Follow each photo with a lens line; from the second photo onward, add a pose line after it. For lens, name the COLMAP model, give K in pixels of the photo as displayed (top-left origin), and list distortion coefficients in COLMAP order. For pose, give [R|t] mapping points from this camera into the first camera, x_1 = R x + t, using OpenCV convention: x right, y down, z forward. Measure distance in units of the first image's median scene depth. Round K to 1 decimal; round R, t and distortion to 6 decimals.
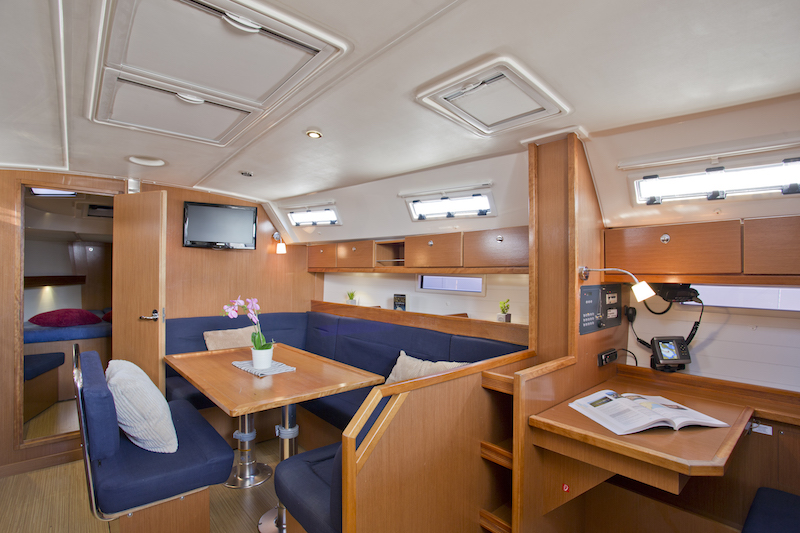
lens RADIAL K [[393.7, 0, 401.8], [0, 393.7, 269.5], [0, 0, 1]] dist [-0.072909, 0.028230]
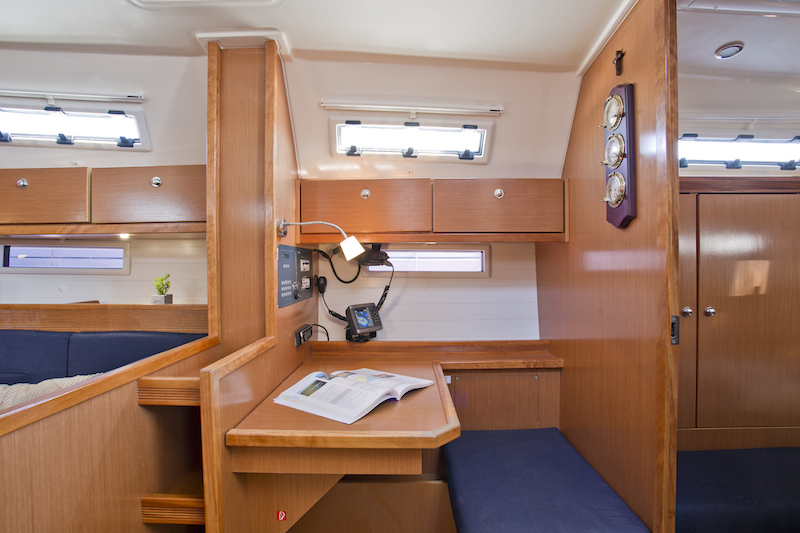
lens RADIAL K [[407.2, 0, 402.4], [0, 407.2, 268.9], [0, 0, 1]] dist [-0.070720, 0.030326]
pose [[0.672016, -0.014872, 0.740387, 0.029238], [0.003168, 0.999847, 0.017209, 0.073922], [-0.740530, -0.009220, 0.671960, 0.262844]]
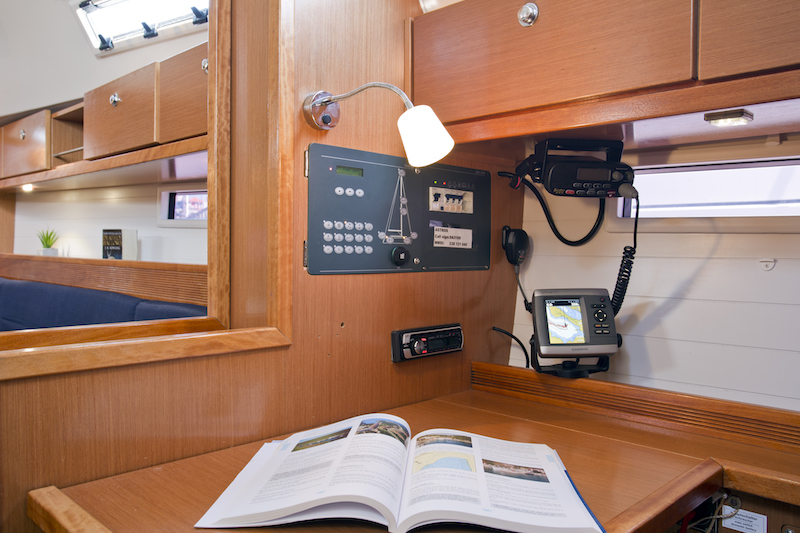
lens RADIAL K [[644.8, 0, 400.0], [0, 644.8, 266.5], [0, 0, 1]] dist [-0.037039, 0.000203]
pose [[0.996961, 0.005463, 0.077709, 0.474065], [-0.008352, 0.999284, 0.036906, 0.130572], [-0.077452, -0.037443, 0.996293, 0.347889]]
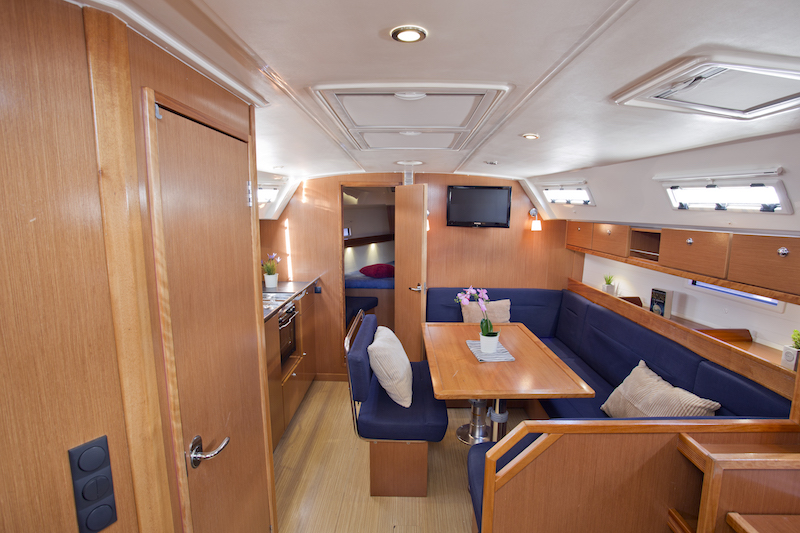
lens RADIAL K [[407.2, 0, 402.4], [0, 407.2, 268.9], [0, 0, 1]] dist [-0.070720, 0.030326]
pose [[0.741740, 0.093330, -0.664163, 0.249837], [0.003024, 0.989795, 0.142465, -0.177303], [0.670681, -0.107680, 0.733888, 0.018925]]
